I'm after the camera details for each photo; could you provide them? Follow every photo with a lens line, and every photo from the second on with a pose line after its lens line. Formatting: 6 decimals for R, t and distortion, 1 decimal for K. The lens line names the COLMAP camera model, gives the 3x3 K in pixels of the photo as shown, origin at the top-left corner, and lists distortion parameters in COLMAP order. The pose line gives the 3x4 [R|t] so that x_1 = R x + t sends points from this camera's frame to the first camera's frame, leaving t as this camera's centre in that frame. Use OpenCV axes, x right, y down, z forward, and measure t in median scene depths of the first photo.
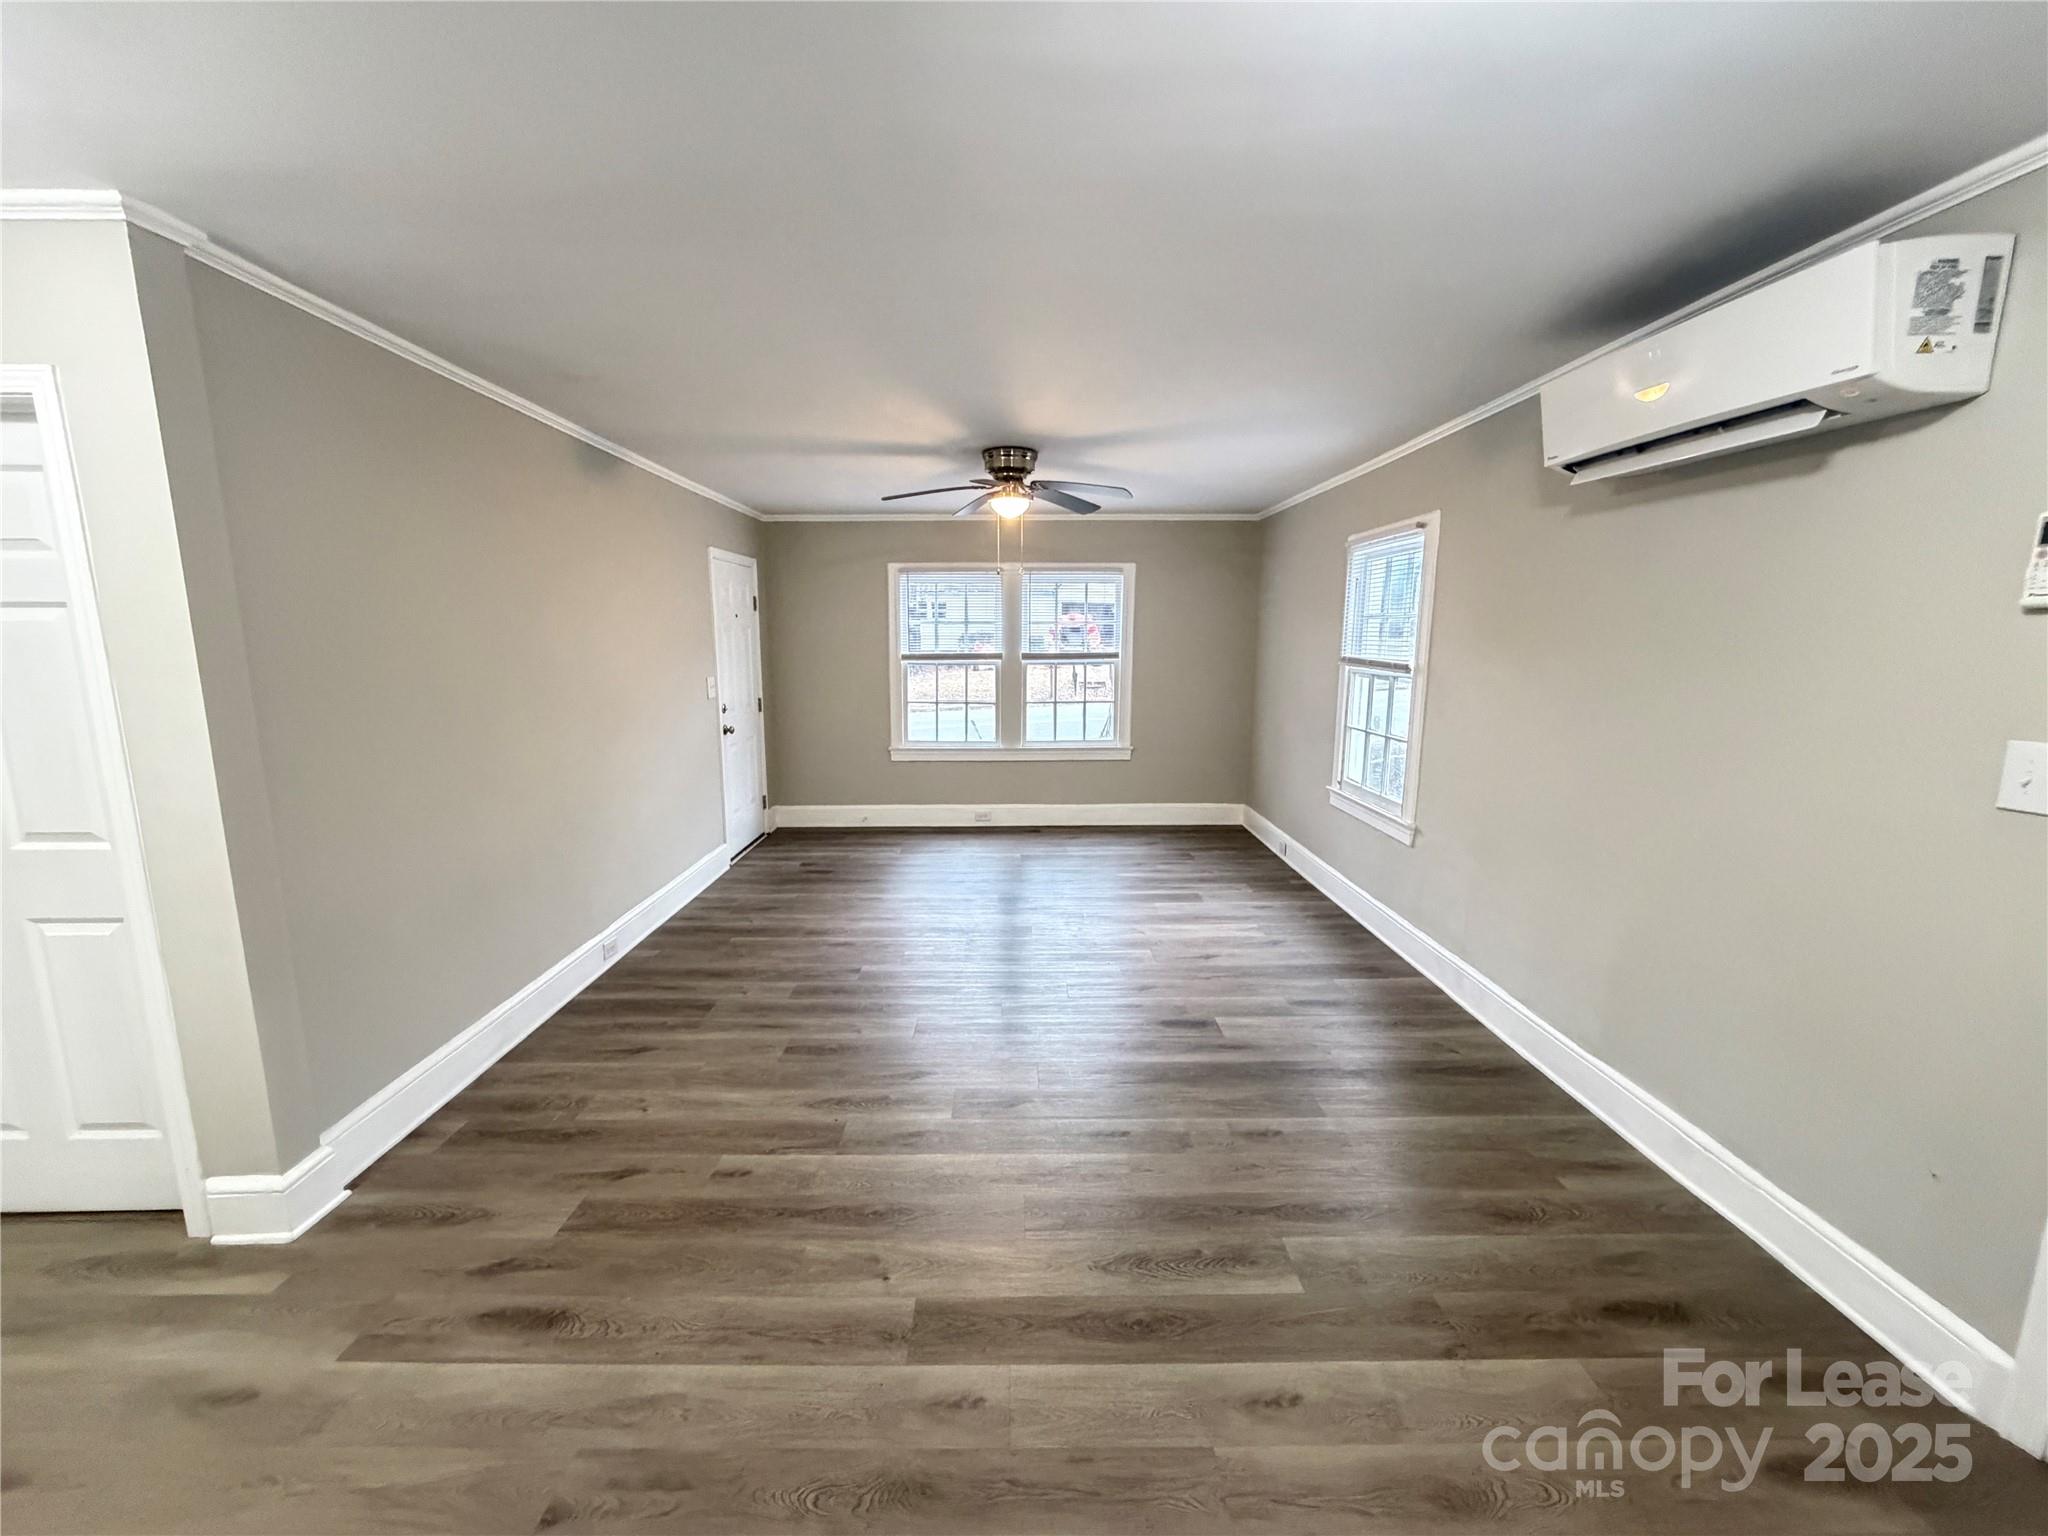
lens RADIAL K [[815.1, 0, 1019.0], [0, 815.1, 770.1], [0, 0, 1]] dist [-0.000034, 0.000049]
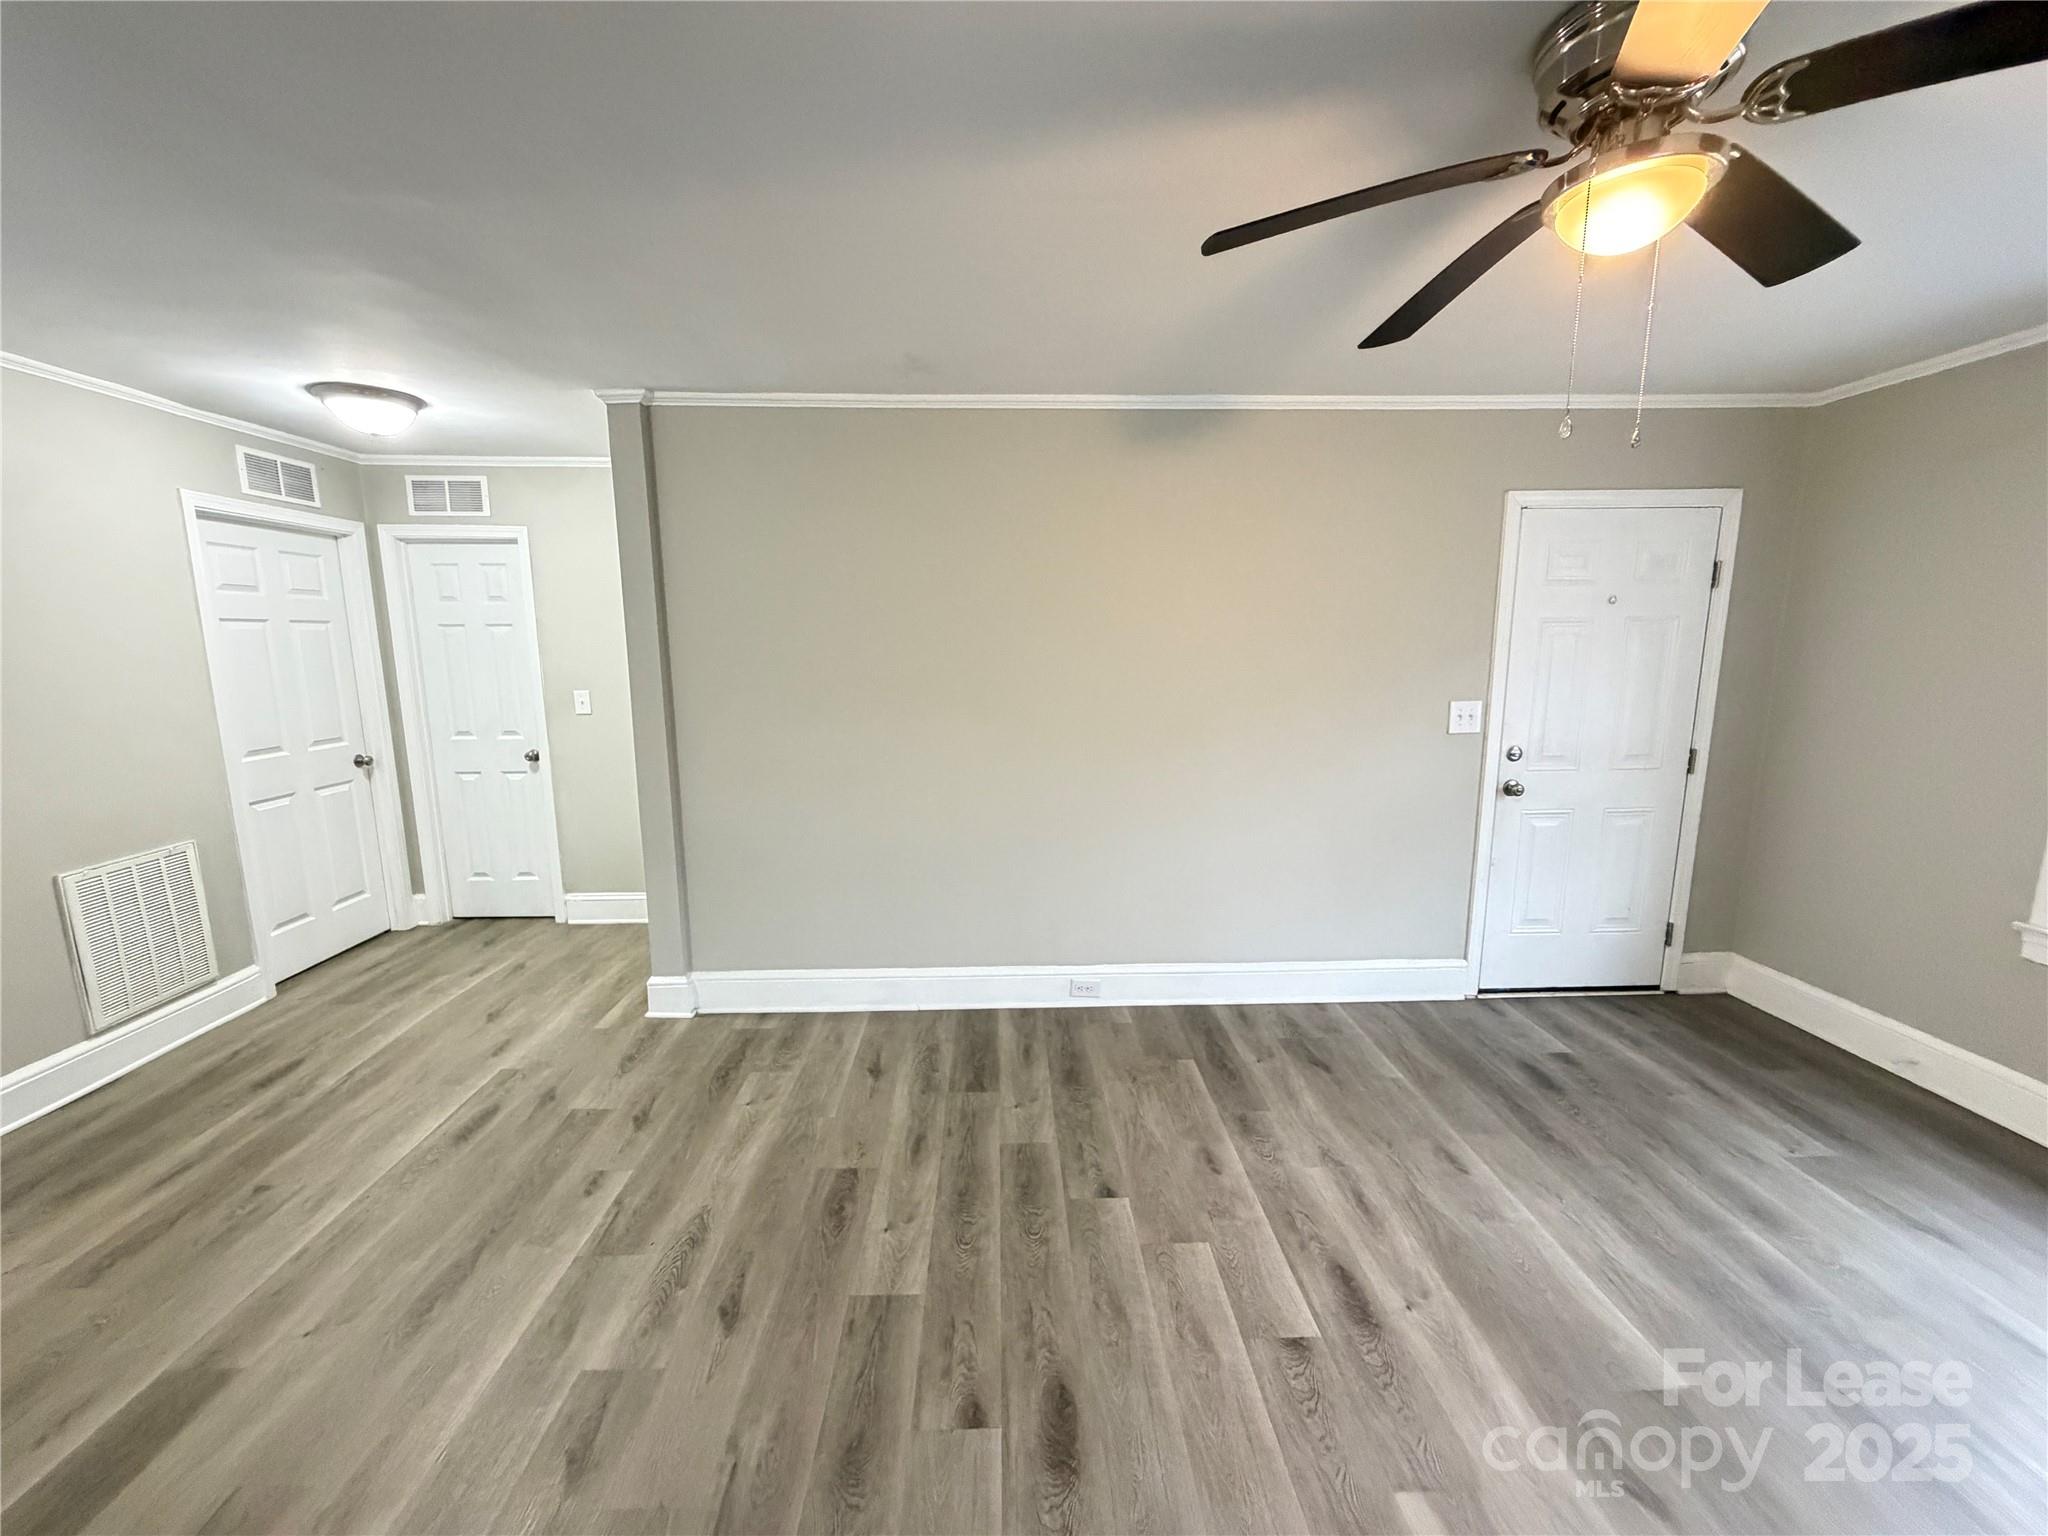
lens RADIAL K [[815.1, 0, 1019.0], [0, 815.1, 770.1], [0, 0, 1]] dist [-0.000034, 0.000049]
pose [[0.017021, 0.161058, -0.986798, 0.314979], [-0.154951, 0.975443, 0.156532, -0.132637], [0.987776, 0.150241, 0.041559, 0.785286]]
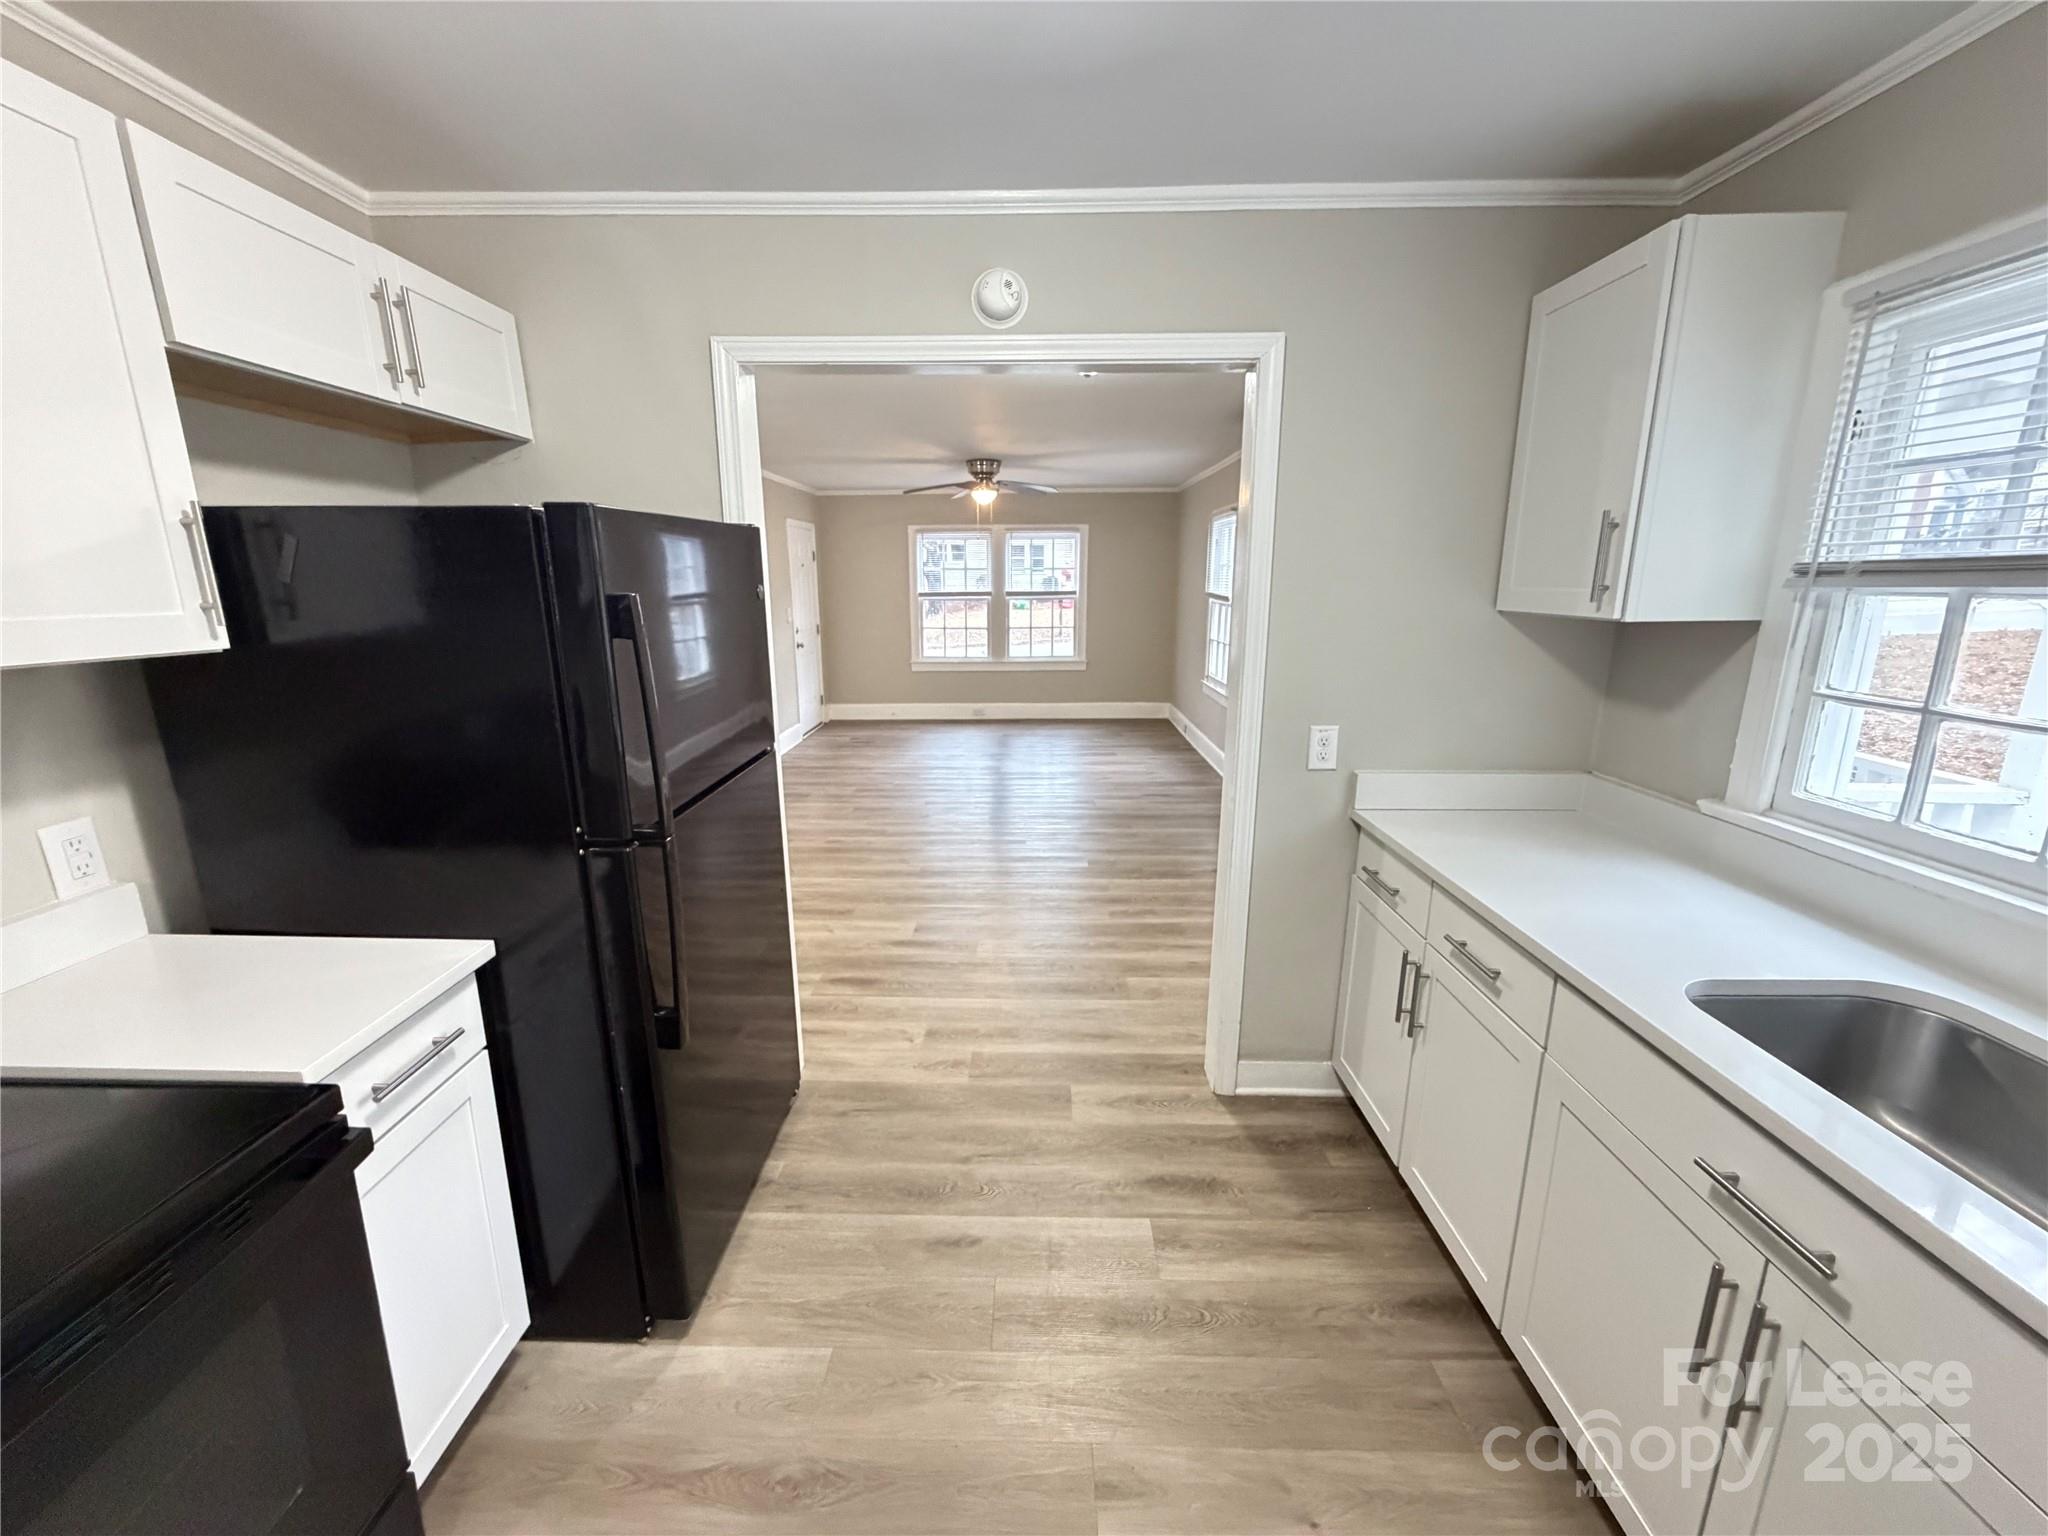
lens RADIAL K [[815.1, 0, 1019.0], [0, 815.1, 770.1], [0, 0, 1]] dist [-0.000034, 0.000049]
pose [[0.999618, 0.000563, -0.027649, 0.098674], [0.001342, 0.997629, 0.068814, 0.095024], [0.027622, -0.068825, 0.997246, -0.598375]]
